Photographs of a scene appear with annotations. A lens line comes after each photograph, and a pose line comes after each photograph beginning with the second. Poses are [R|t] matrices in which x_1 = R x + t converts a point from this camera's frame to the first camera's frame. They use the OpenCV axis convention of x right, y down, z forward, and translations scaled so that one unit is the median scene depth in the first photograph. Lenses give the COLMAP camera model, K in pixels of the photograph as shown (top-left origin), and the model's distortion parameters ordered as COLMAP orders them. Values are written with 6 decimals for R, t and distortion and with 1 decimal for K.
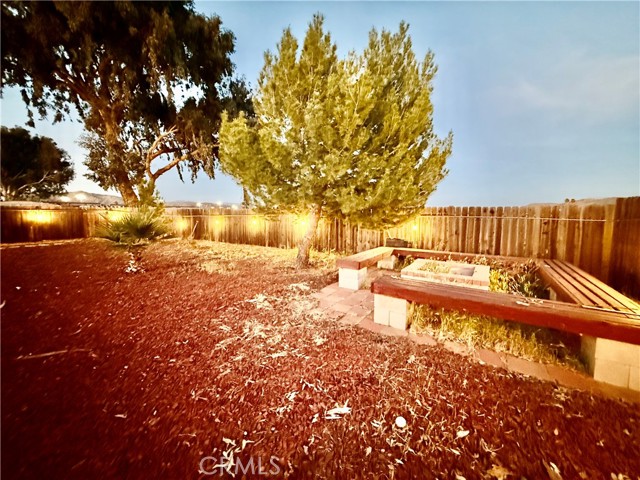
lens RADIAL K [[255.0, 0, 318.9], [0, 255.0, 240.3], [0, 0, 1]] dist [-0.009551, -0.000699]
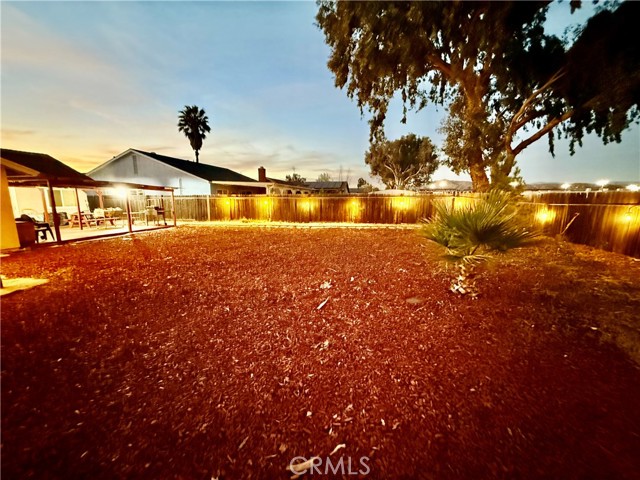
lens RADIAL K [[255.0, 0, 318.0], [0, 255.0, 242.8], [0, 0, 1]] dist [-0.009551, -0.000699]
pose [[0.362208, 0.152211, -0.919585, -0.120877], [-0.086902, 0.987794, 0.129272, -0.025027], [0.928038, 0.033090, 0.371014, 0.176903]]
